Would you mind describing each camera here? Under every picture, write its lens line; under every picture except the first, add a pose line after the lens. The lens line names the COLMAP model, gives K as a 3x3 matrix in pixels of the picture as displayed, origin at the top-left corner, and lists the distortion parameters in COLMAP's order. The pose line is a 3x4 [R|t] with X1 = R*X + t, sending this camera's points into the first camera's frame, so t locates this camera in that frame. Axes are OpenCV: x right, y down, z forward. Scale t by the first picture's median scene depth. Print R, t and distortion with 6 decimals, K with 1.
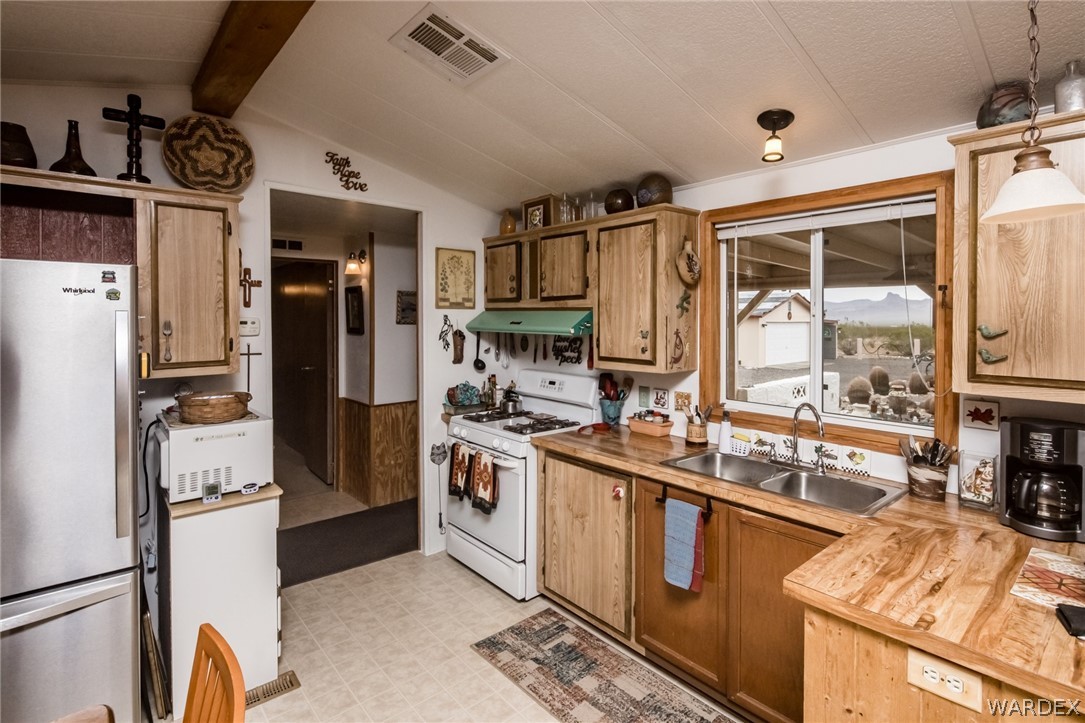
lens RADIAL K [[522.4, 0, 549.6], [0, 522.4, 321.9], [0, 0, 1]] dist [0.007327, -0.005366]
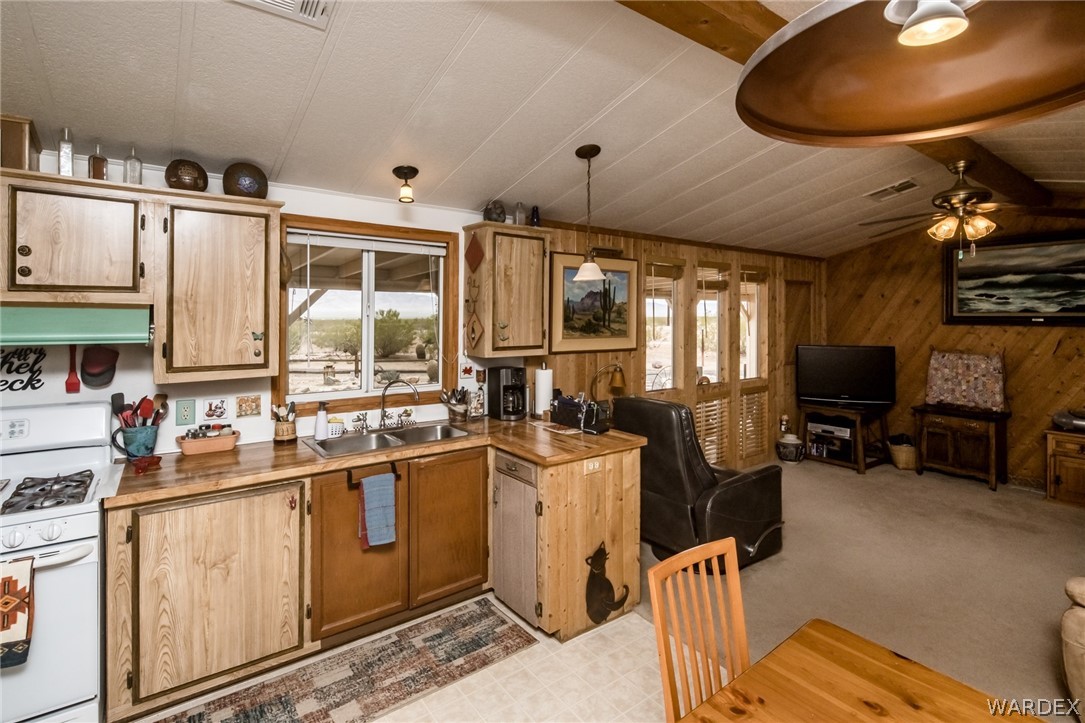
lens RADIAL K [[522.4, 0, 545.2], [0, 522.4, 314.8], [0, 0, 1]] dist [0.007327, -0.005366]
pose [[0.081856, -0.001792, 0.996643, -0.700815], [0.002105, 0.999996, 0.001625, -0.014434], [-0.996642, 0.001965, 0.081859, 0.415219]]
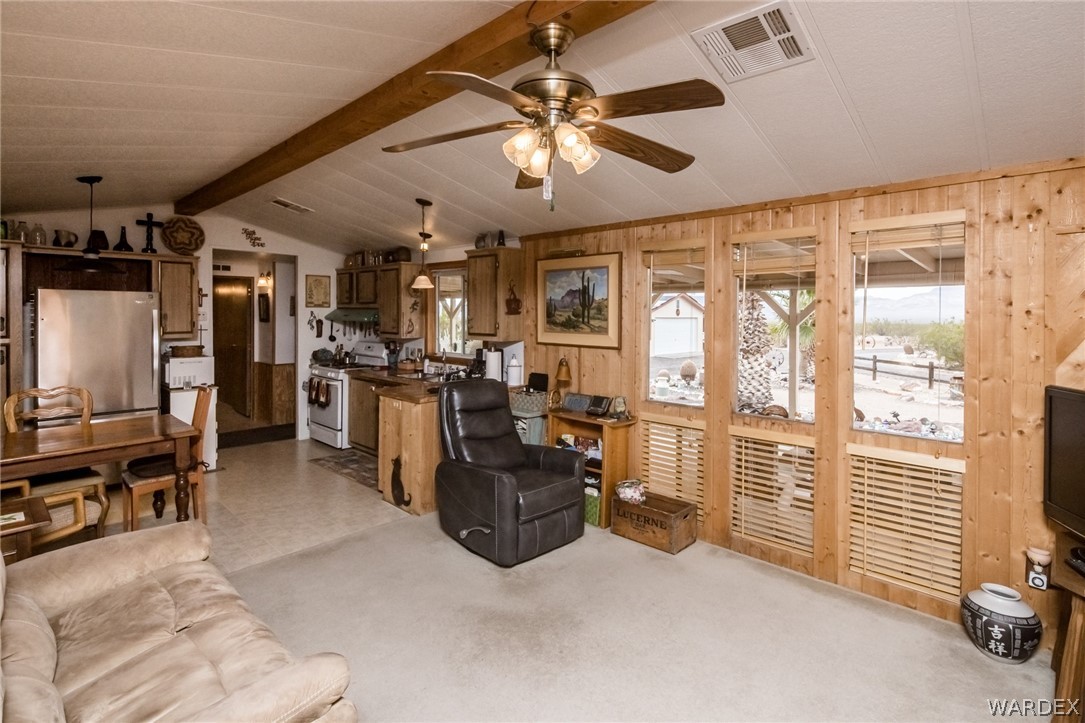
lens RADIAL K [[522.4, 0, 547.8], [0, 522.4, 316.1], [0, 0, 1]] dist [0.007327, -0.005366]
pose [[0.995484, 0.004454, 0.094821, 0.608352], [-0.004258, 0.999988, -0.002265, 0.006820], [-0.094829, 0.001851, 0.995492, -1.222440]]
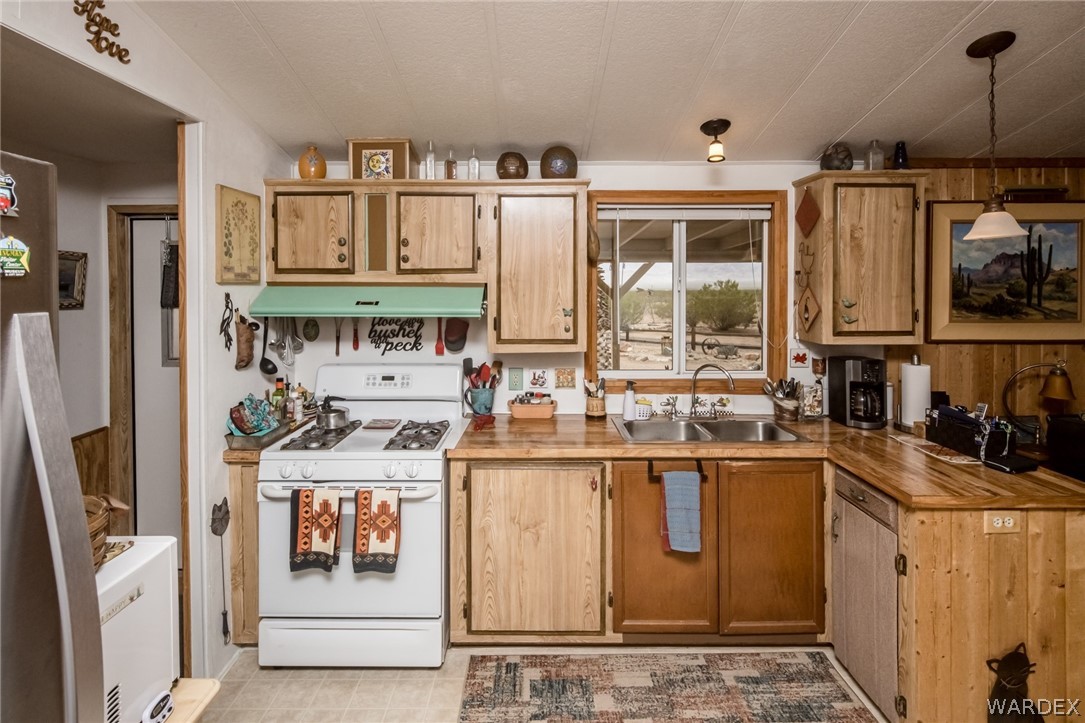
lens RADIAL K [[522.4, 0, 543.9], [0, 522.4, 286.8], [0, 0, 1]] dist [0.007327, -0.005366]
pose [[0.663961, -0.008098, 0.747724, -0.559659], [0.009831, 0.999949, 0.002100, -0.025345], [-0.747703, 0.005957, 0.664007, 0.397998]]
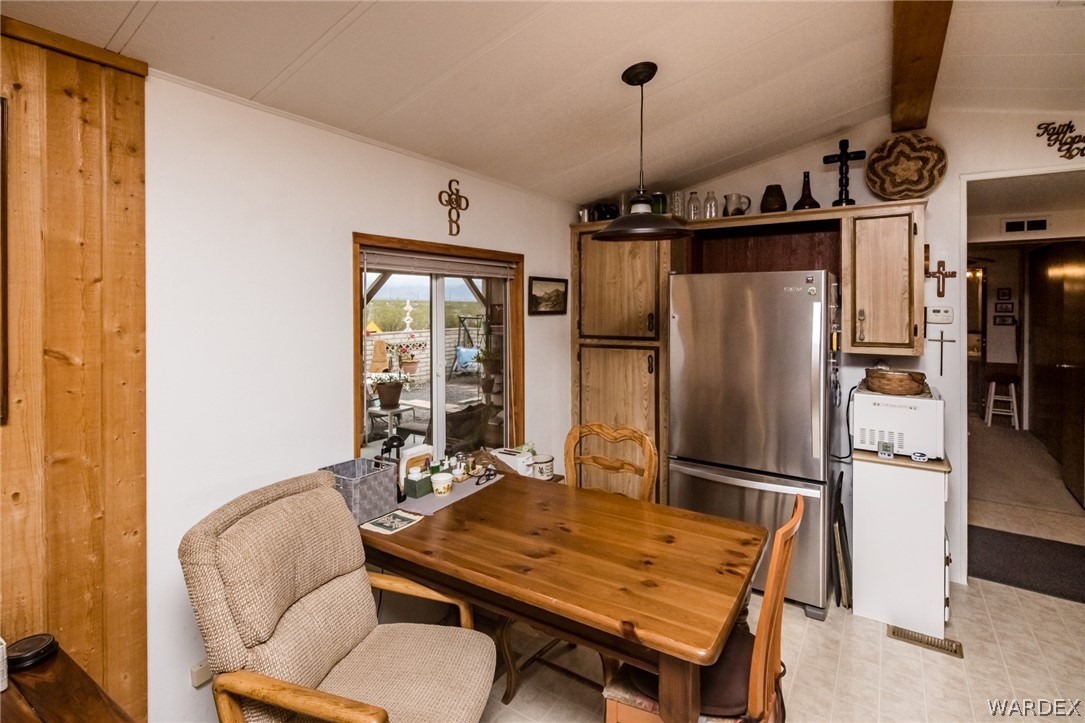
lens RADIAL K [[522.4, 0, 544.4], [0, 522.4, 308.3], [0, 0, 1]] dist [0.007327, -0.005366]
pose [[0.266153, 0.007771, -0.963899, 0.254780], [-0.008586, 0.999947, 0.005690, -0.003906], [0.963893, 0.006762, 0.266206, -0.076864]]
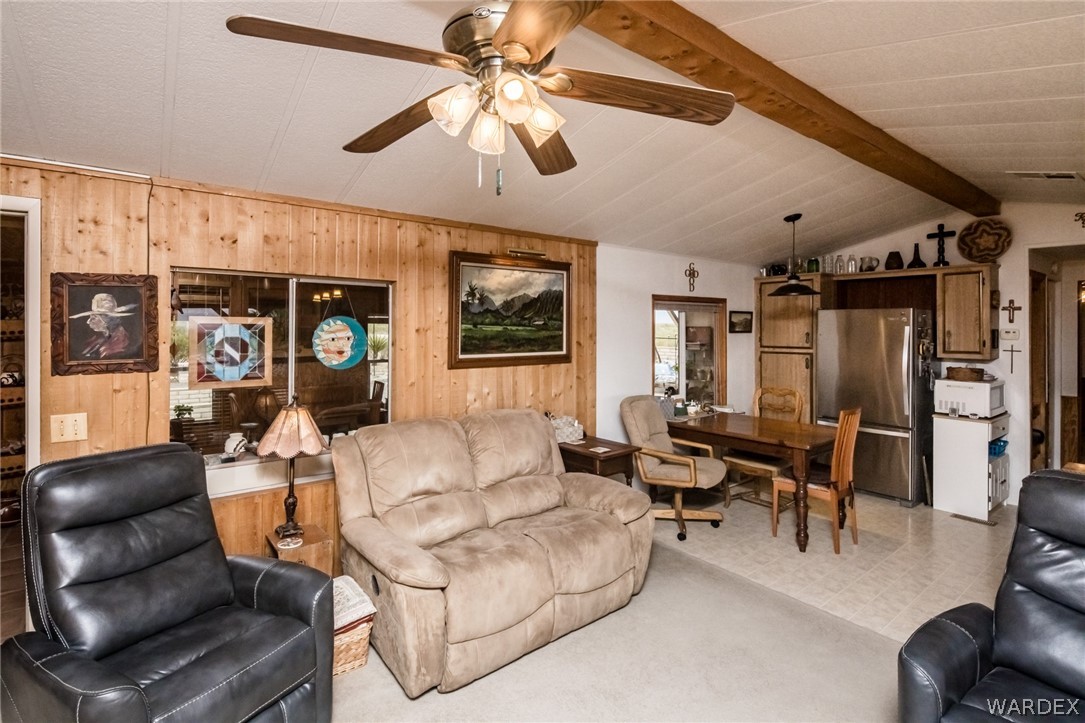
lens RADIAL K [[522.4, 0, 544.9], [0, 522.4, 327.6], [0, 0, 1]] dist [0.007327, -0.005366]
pose [[-0.048039, 0.003819, -0.998838, 1.222898], [-0.010775, 0.999933, 0.004342, -0.004347], [0.998787, 0.010971, -0.047995, -0.432048]]
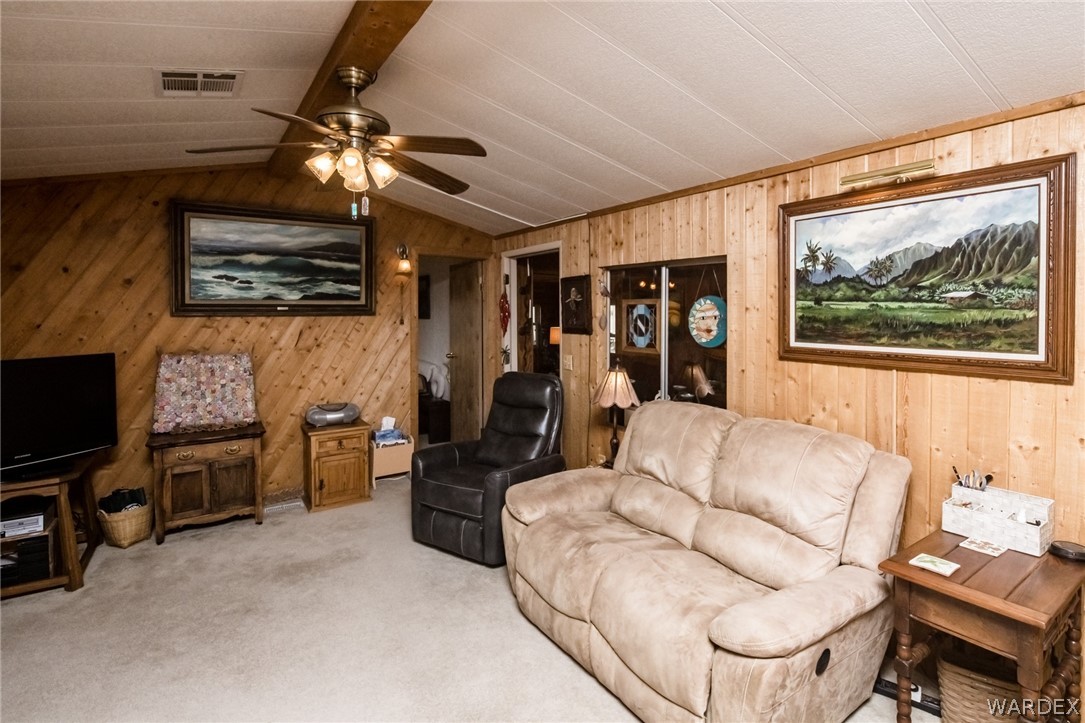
lens RADIAL K [[522.4, 0, 548.3], [0, 522.4, 318.2], [0, 0, 1]] dist [0.007327, -0.005366]
pose [[-0.991582, -0.001779, 0.129465, 0.242495], [0.000809, 0.999801, 0.019937, 0.008205], [-0.129475, 0.019874, -0.991383, 0.328607]]
